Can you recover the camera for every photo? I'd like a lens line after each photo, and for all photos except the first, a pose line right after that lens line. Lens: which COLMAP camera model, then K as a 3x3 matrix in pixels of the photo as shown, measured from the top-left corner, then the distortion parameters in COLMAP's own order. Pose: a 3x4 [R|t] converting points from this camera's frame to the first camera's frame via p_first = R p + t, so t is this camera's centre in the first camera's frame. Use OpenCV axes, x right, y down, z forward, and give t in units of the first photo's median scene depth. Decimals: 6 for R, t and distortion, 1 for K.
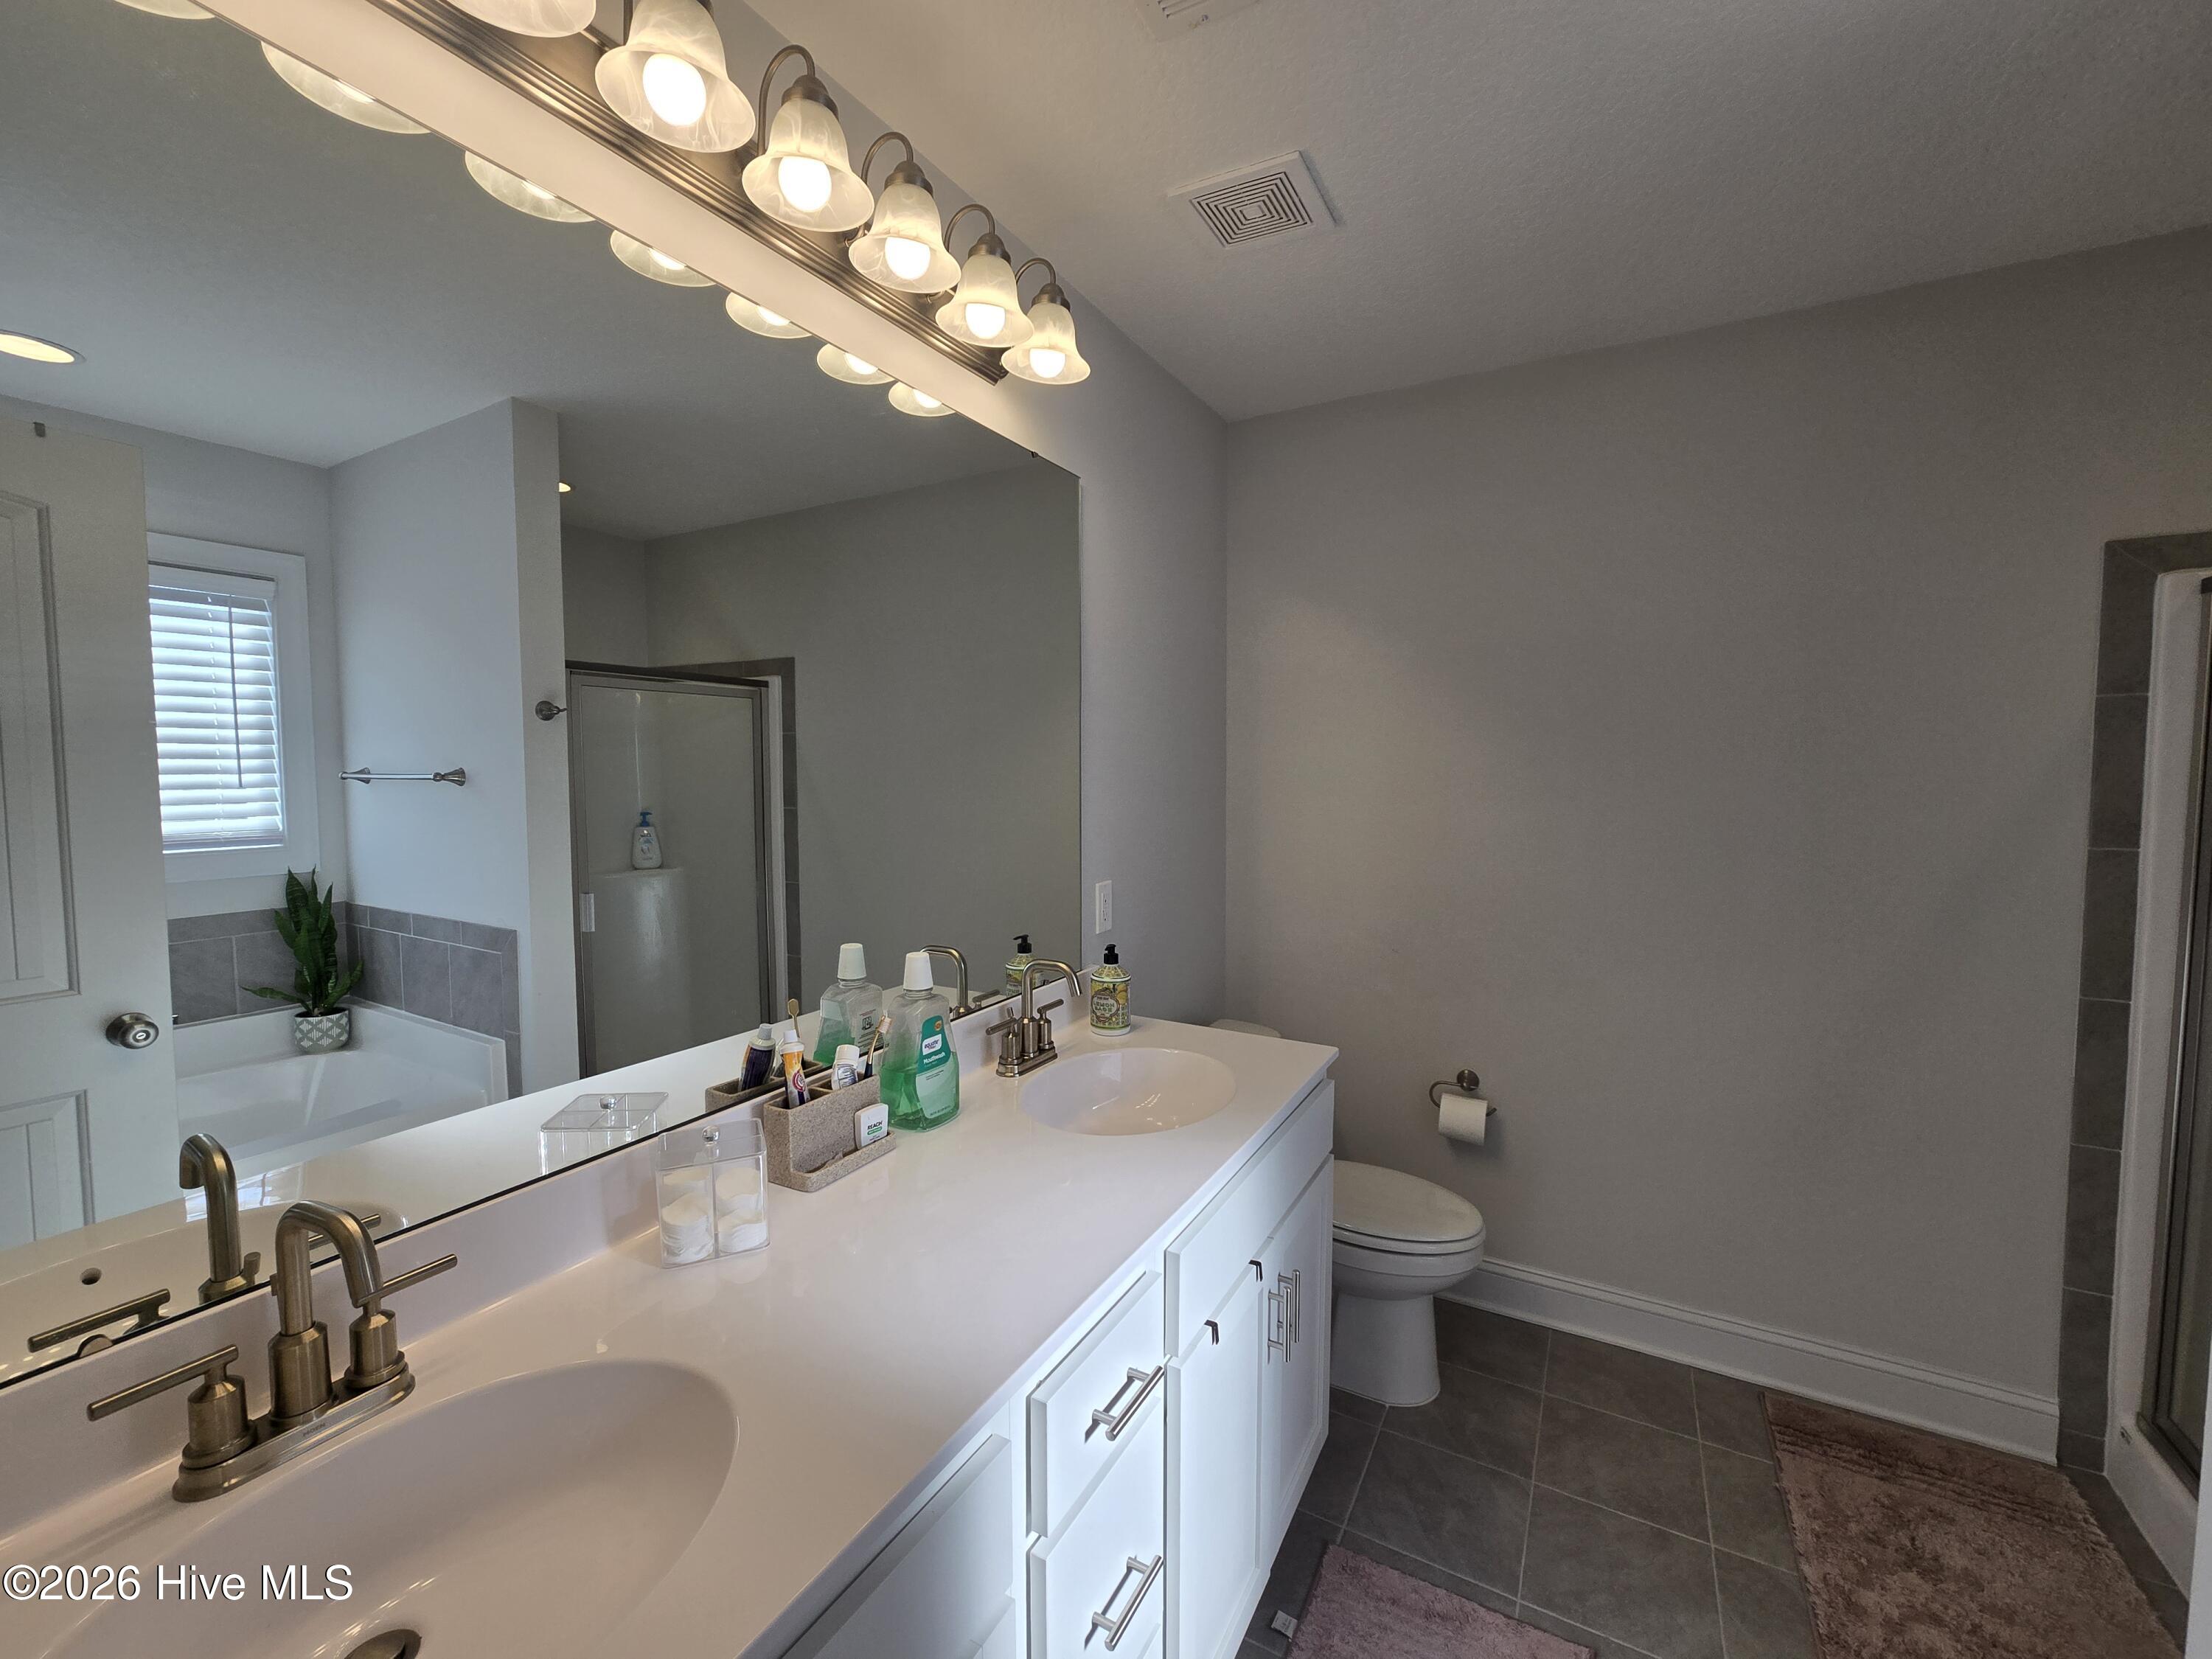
lens RADIAL K [[892.1, 0, 1106.0], [0, 892.1, 829.5], [0, 0, 1]] dist [-0.002089, 0.000000]
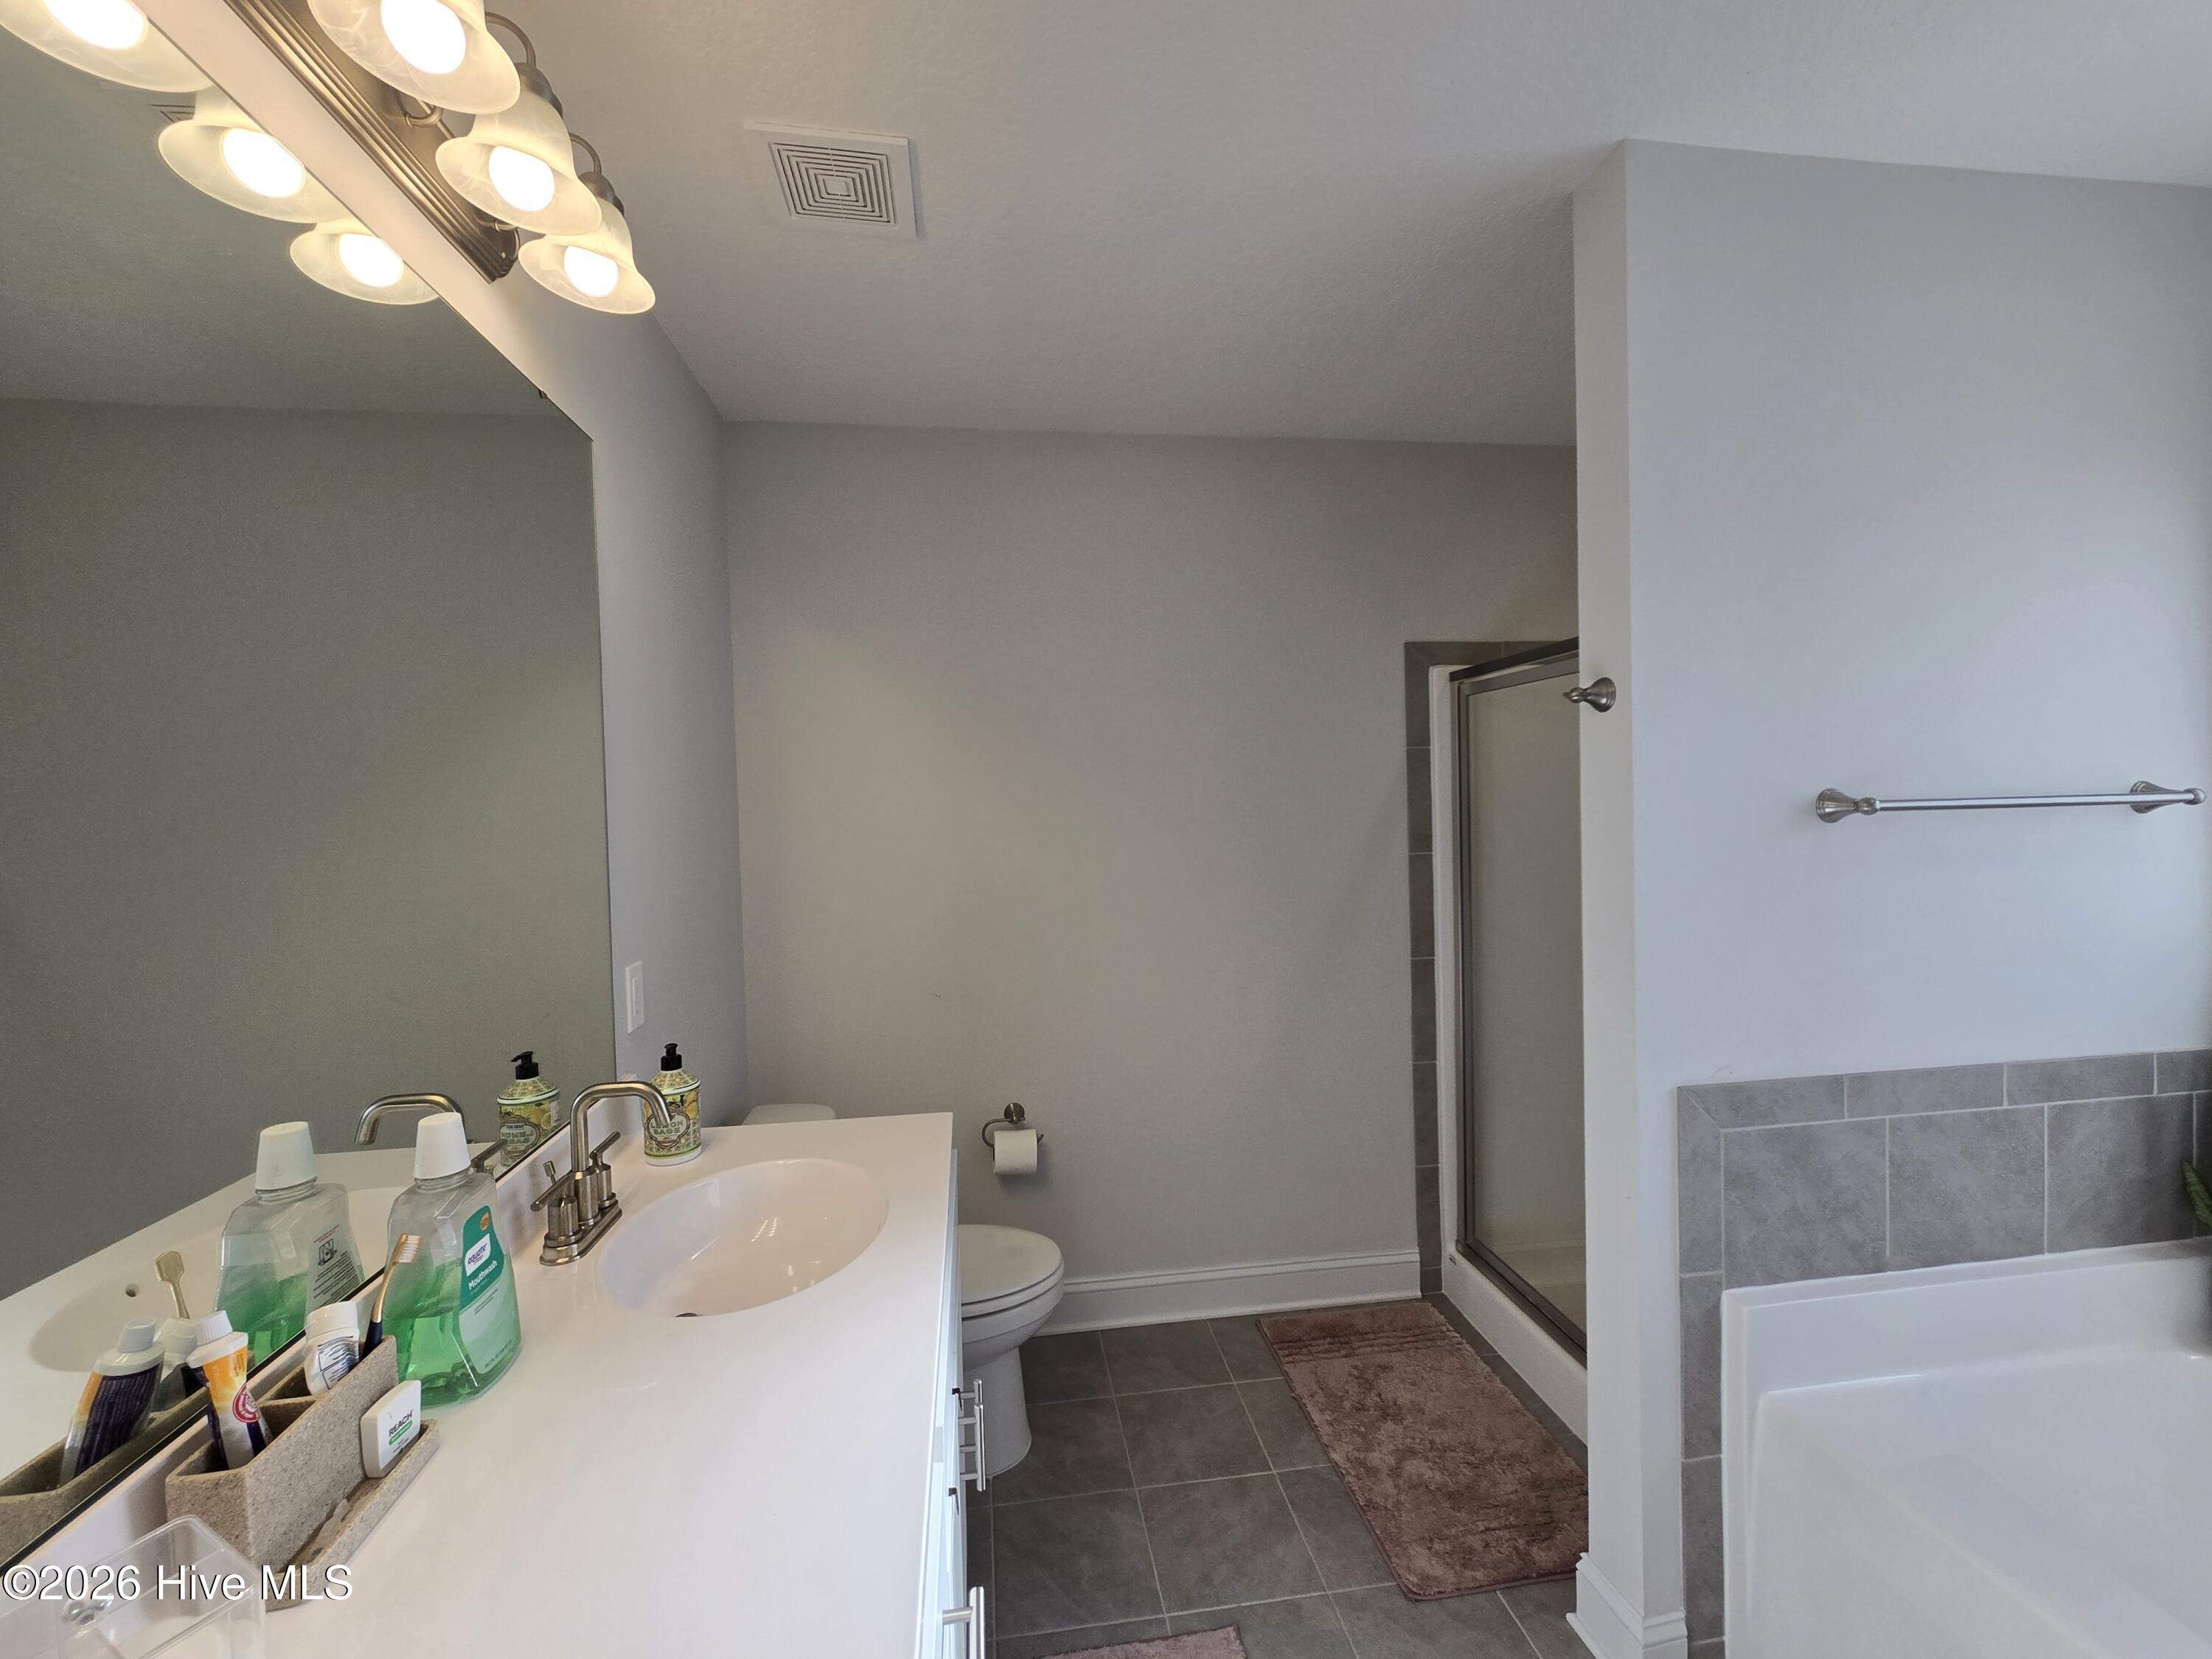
lens RADIAL K [[892.1, 0, 1106.0], [0, 892.1, 829.5], [0, 0, 1]] dist [-0.002089, 0.000000]
pose [[0.800483, -0.036037, 0.598271, -0.160593], [0.063257, 0.997695, -0.024541, -0.015730], [-0.596008, 0.057490, 0.800918, 0.155657]]
